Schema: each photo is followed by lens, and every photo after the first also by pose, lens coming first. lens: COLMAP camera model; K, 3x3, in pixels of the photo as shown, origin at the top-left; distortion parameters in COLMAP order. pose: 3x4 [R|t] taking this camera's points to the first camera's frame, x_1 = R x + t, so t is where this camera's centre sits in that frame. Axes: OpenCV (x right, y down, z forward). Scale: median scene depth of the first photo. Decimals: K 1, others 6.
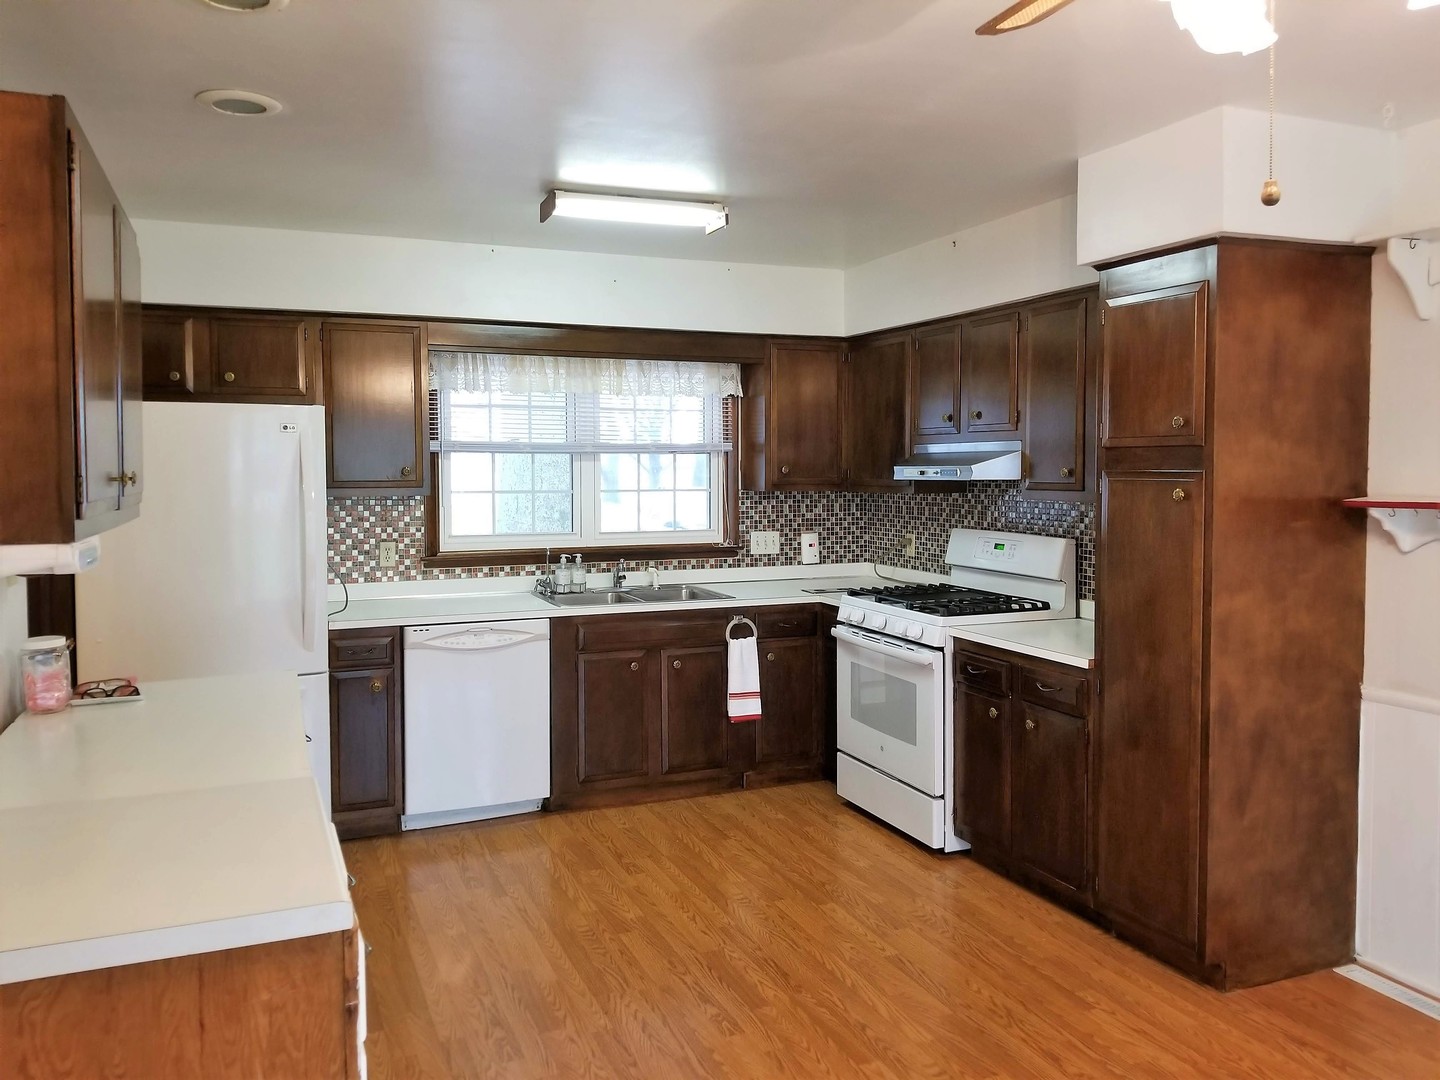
lens RADIAL K [[1167.4, 0, 716.1], [0, 1167.4, 517.2], [0, 0, 1]] dist [0.088089, -0.133997]
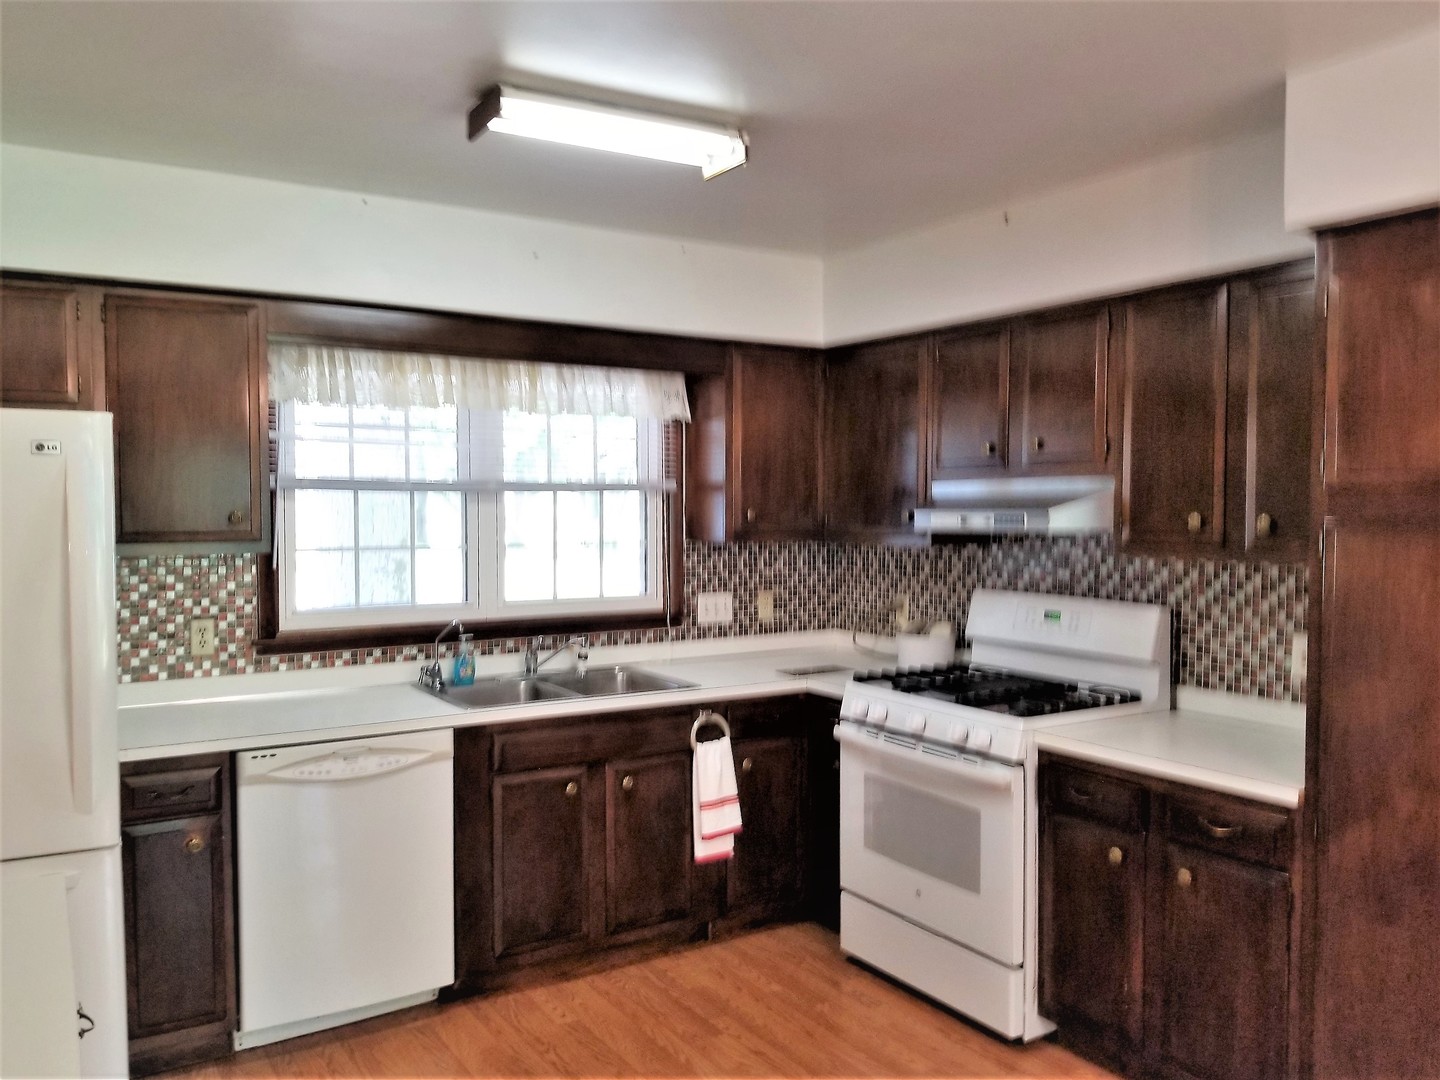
lens RADIAL K [[1190.8, 0, 720.0], [0, 1190.8, 540.0], [0, 0, 1]] dist [0.077398, -0.145407]
pose [[0.983959, -0.003595, 0.178356, -0.106814], [0.005349, 0.999942, -0.009354, -0.017708], [-0.178312, 0.010158, 0.983922, 0.250643]]
